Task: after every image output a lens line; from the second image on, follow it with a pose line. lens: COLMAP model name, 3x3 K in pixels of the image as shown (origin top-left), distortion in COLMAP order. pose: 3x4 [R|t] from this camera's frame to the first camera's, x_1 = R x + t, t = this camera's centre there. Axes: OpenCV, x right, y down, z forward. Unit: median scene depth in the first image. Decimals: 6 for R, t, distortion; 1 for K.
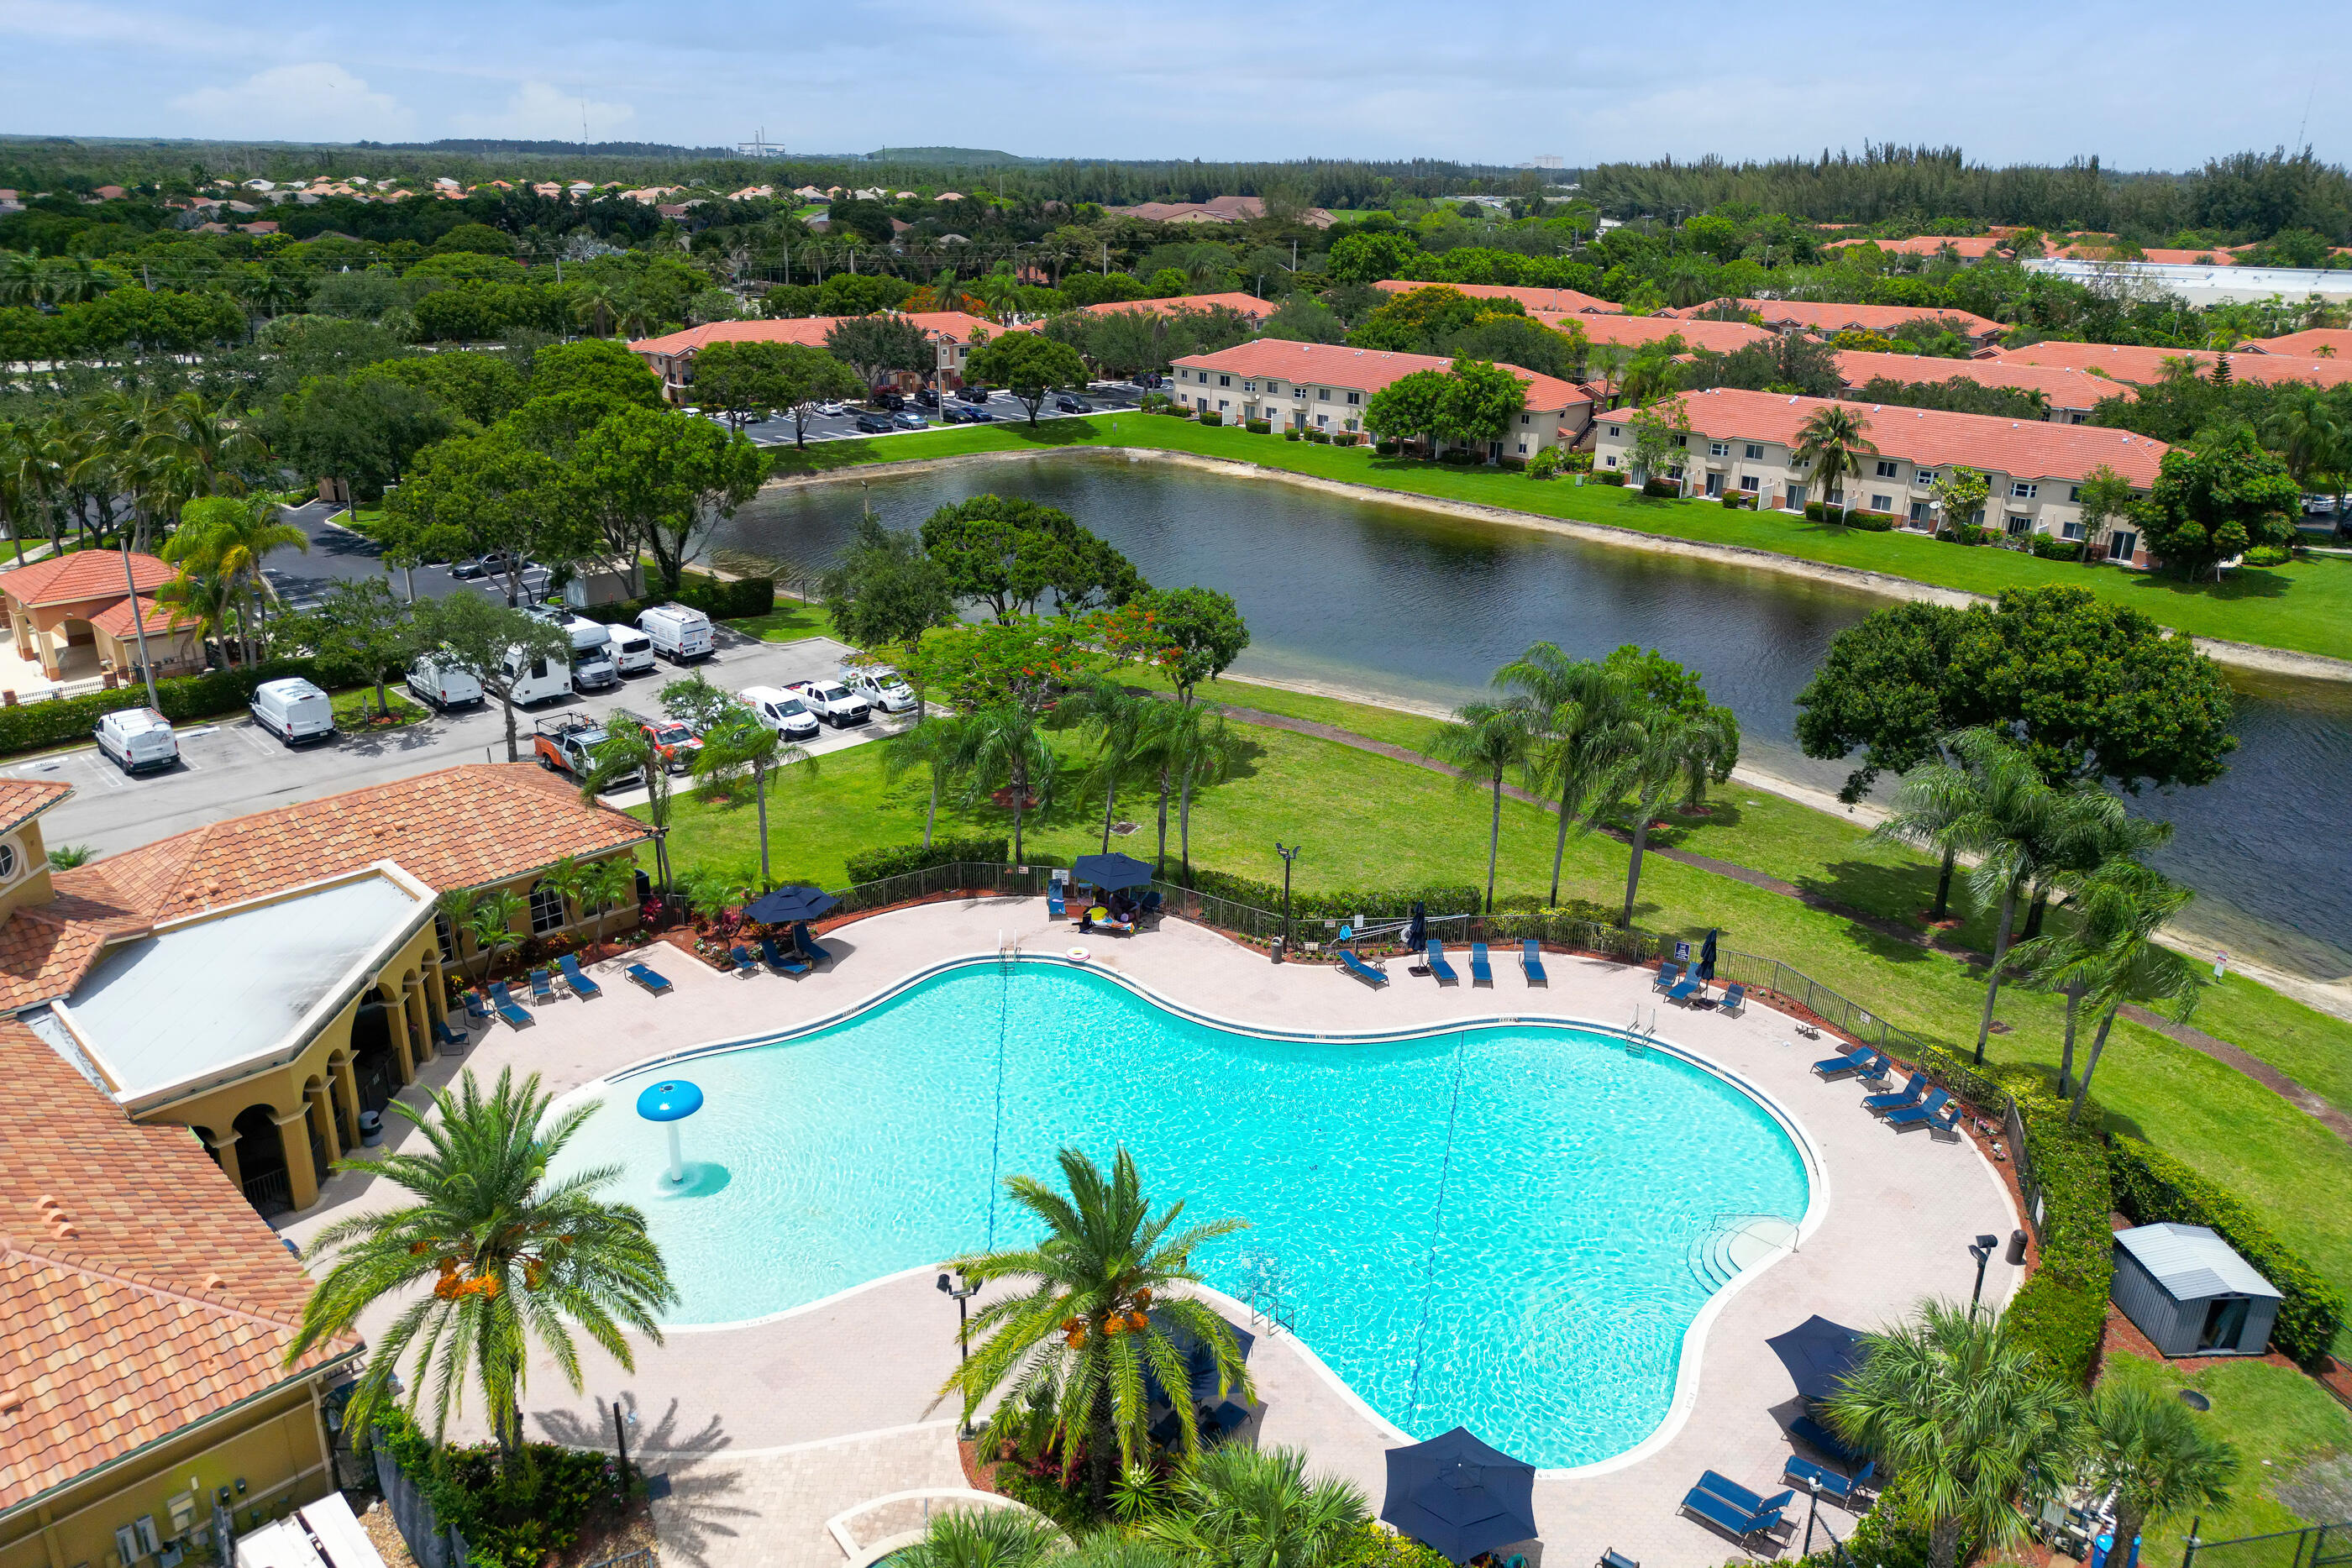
lens RADIAL K [[1594.6, 0, 1134.7], [0, 1594.6, 782.2], [0, 0, 1]] dist [0.055071, -0.063426]
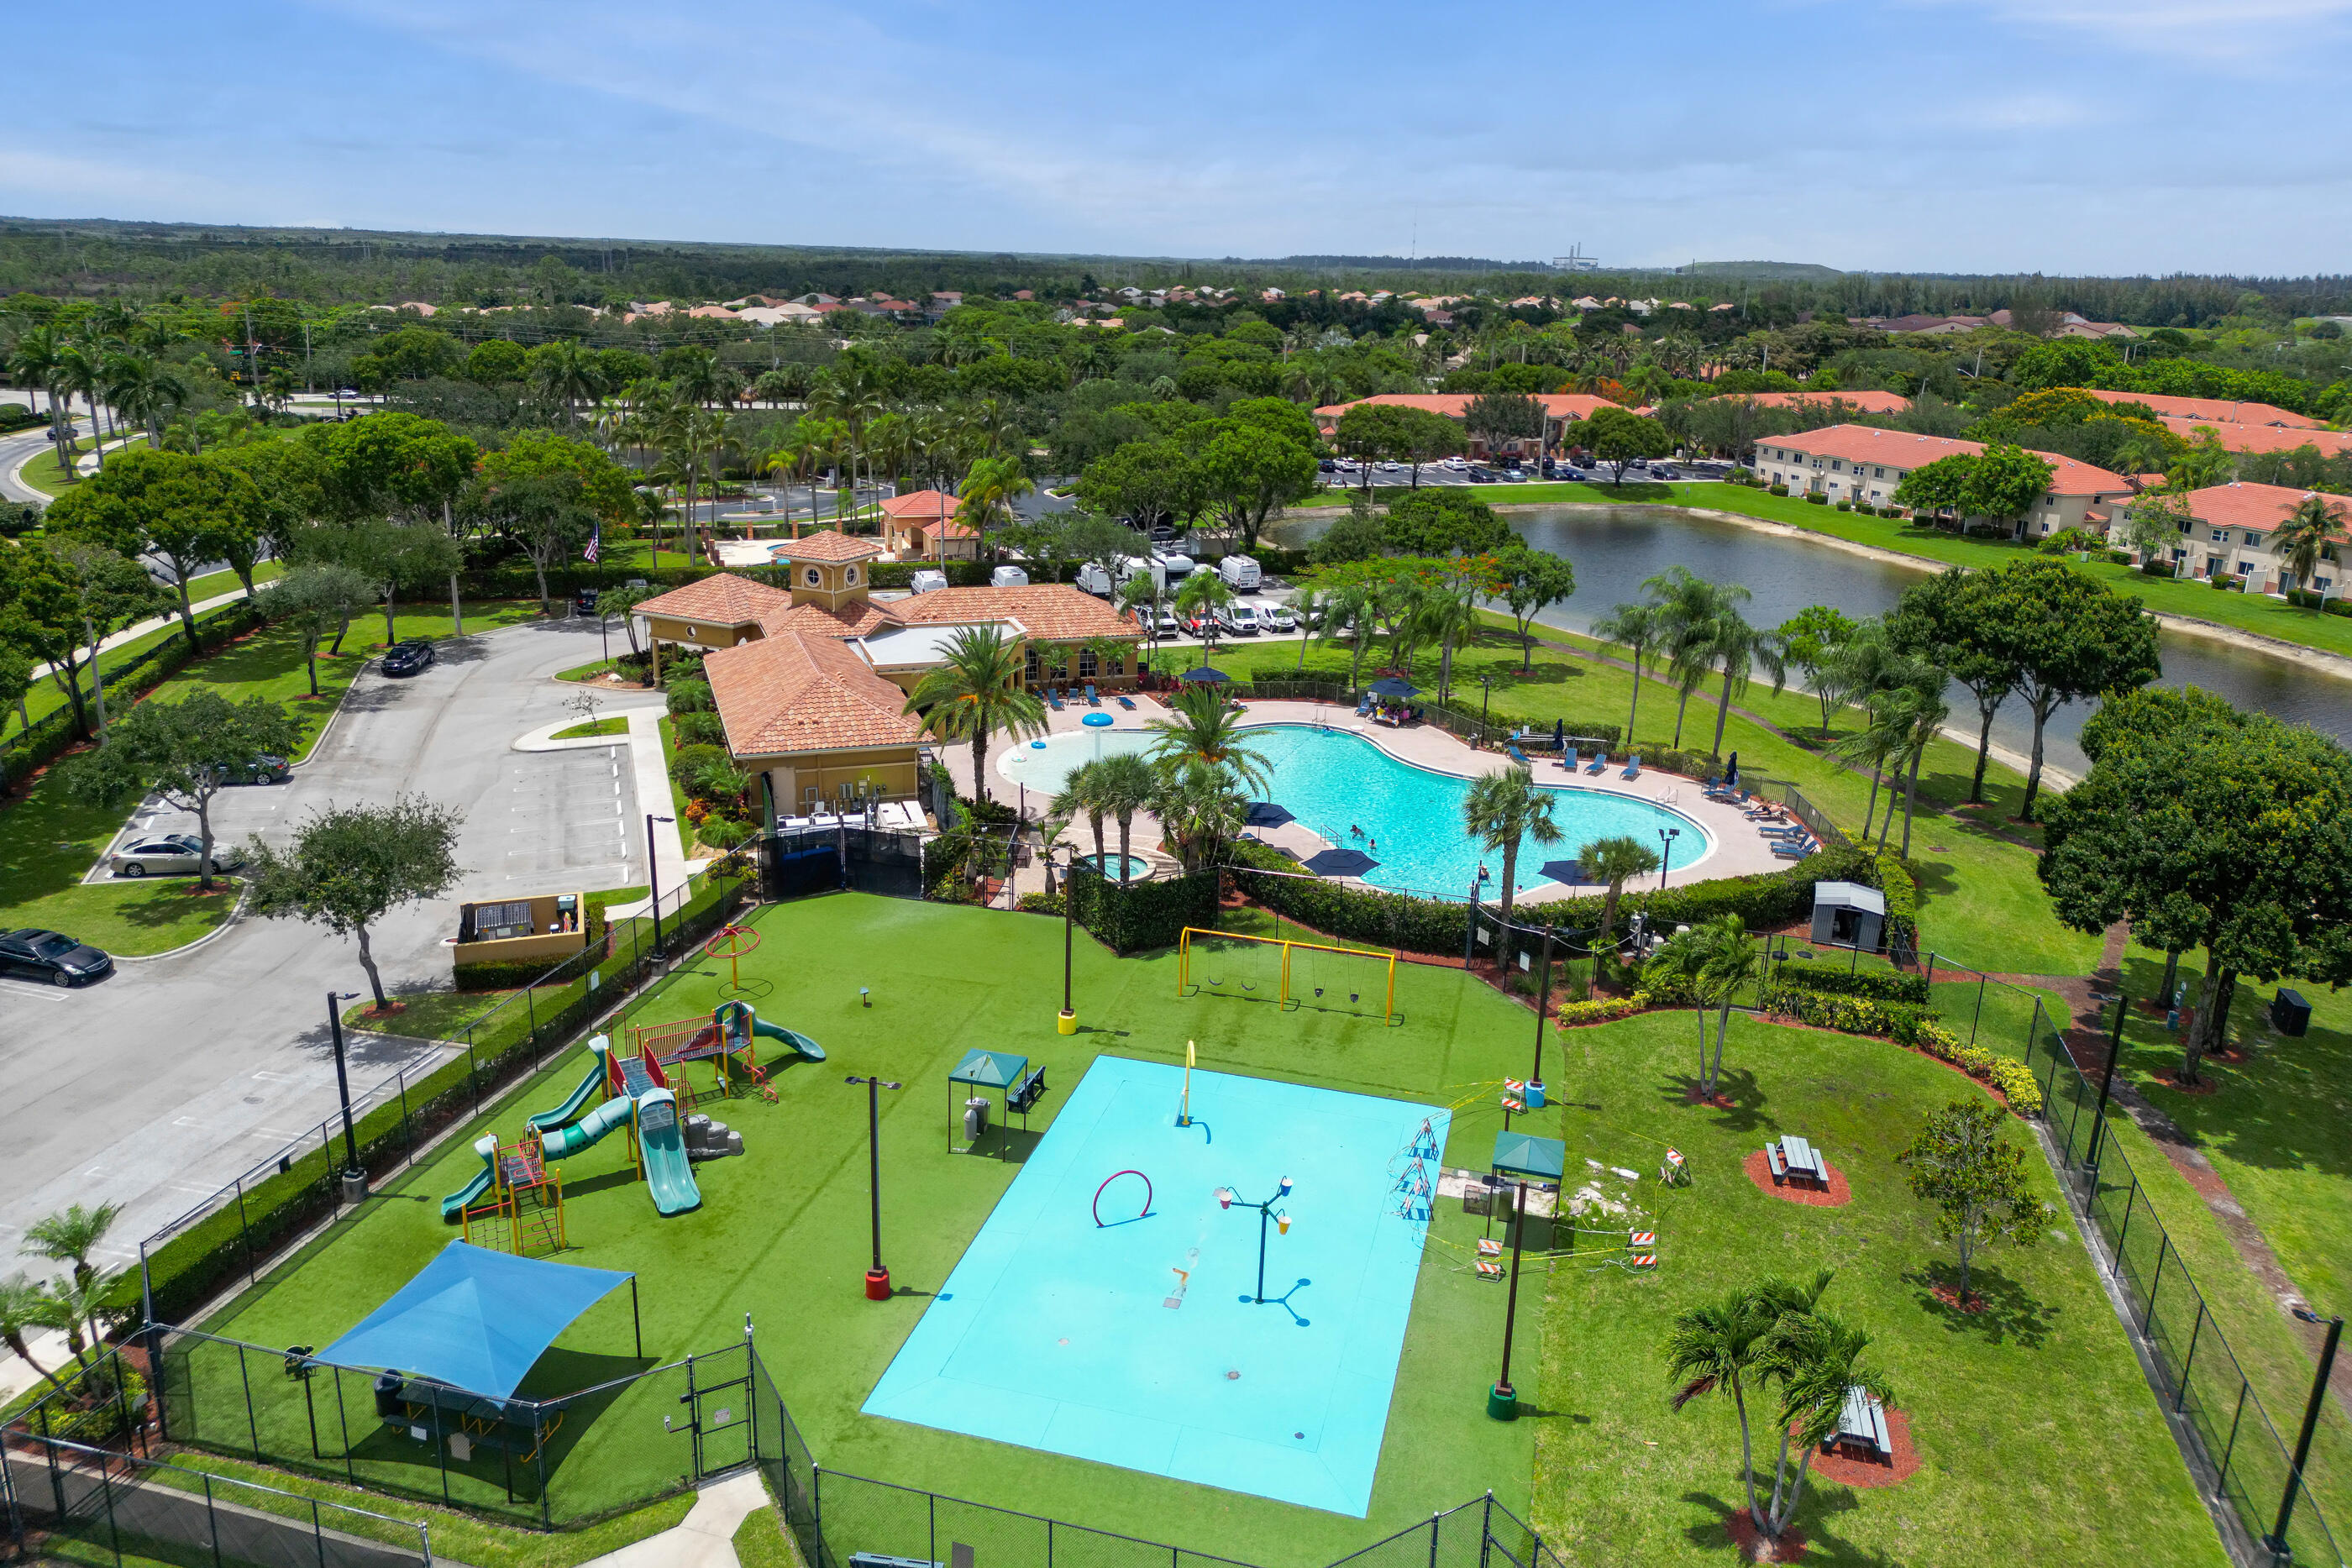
lens RADIAL K [[1594.6, 0, 1134.7], [0, 1594.6, 782.2], [0, 0, 1]] dist [0.055071, -0.063426]
pose [[0.887036, 0.147112, -0.437637, 0.187768], [-0.174211, 0.984459, -0.022177, 0.090696], [0.427573, 0.095913, 0.898878, -0.226002]]
